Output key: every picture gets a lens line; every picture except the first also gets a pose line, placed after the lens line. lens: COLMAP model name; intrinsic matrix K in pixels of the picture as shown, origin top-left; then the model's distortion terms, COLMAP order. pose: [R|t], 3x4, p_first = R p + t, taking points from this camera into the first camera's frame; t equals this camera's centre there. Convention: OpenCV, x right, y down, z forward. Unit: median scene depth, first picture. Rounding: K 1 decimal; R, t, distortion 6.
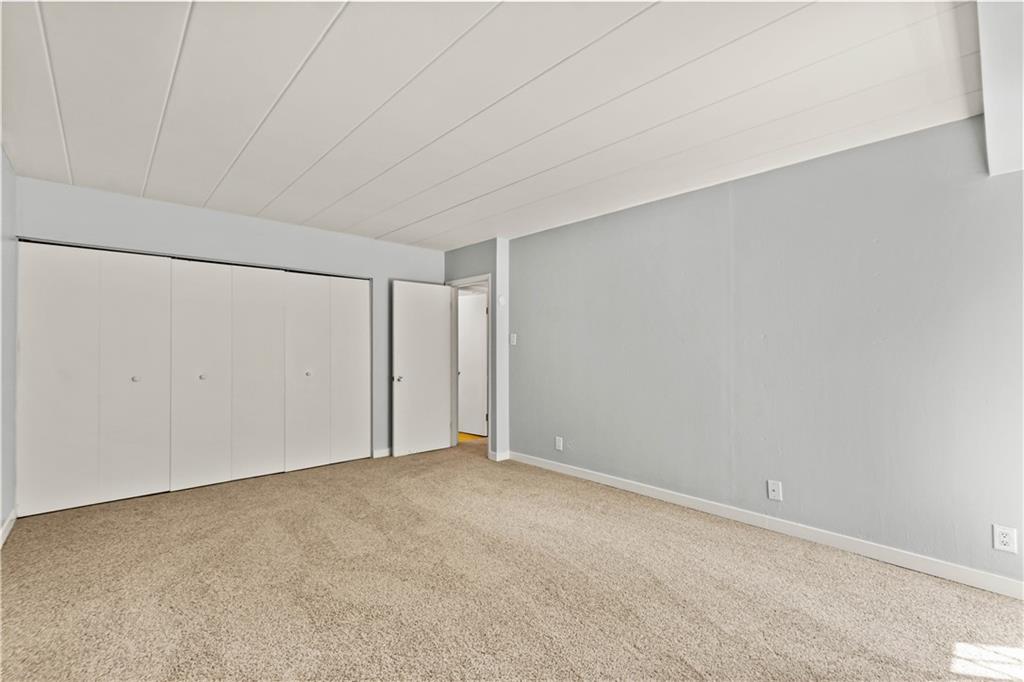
lens RADIAL K [[447.0, 0, 510.0], [0, 447.0, 348.7], [0, 0, 1]] dist [-0.002412, -0.000398]
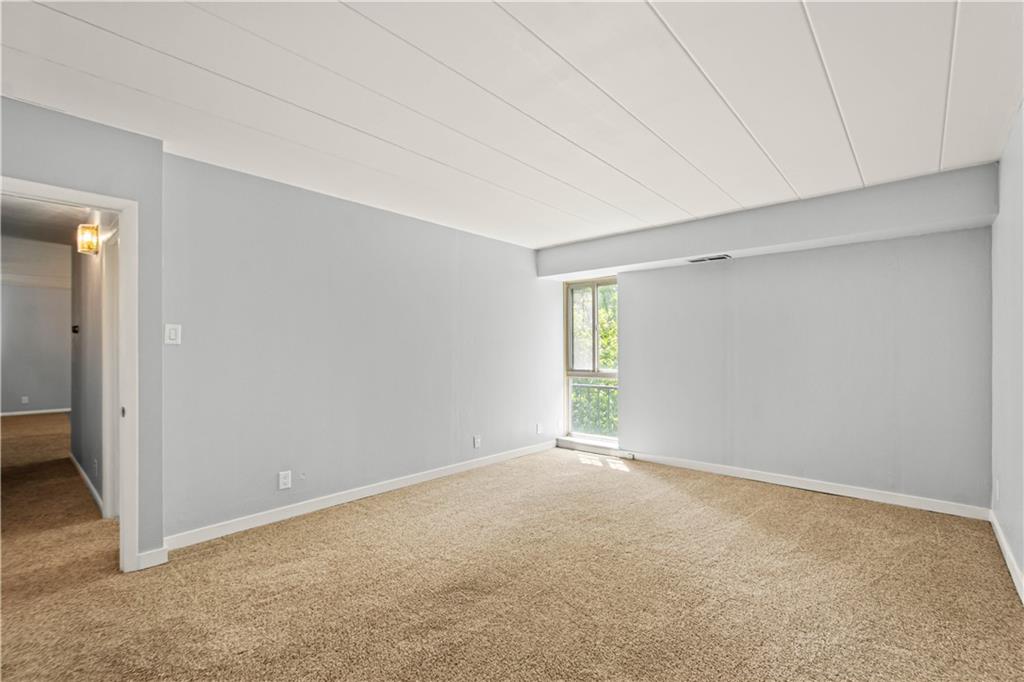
lens RADIAL K [[447.0, 0, 510.0], [0, 447.0, 348.7], [0, 0, 1]] dist [-0.002412, -0.000398]
pose [[-0.102445, -0.002112, 0.994736, -0.746060], [-0.004245, 0.999990, 0.001686, -0.006998], [-0.994730, -0.004050, -0.102453, 0.804362]]
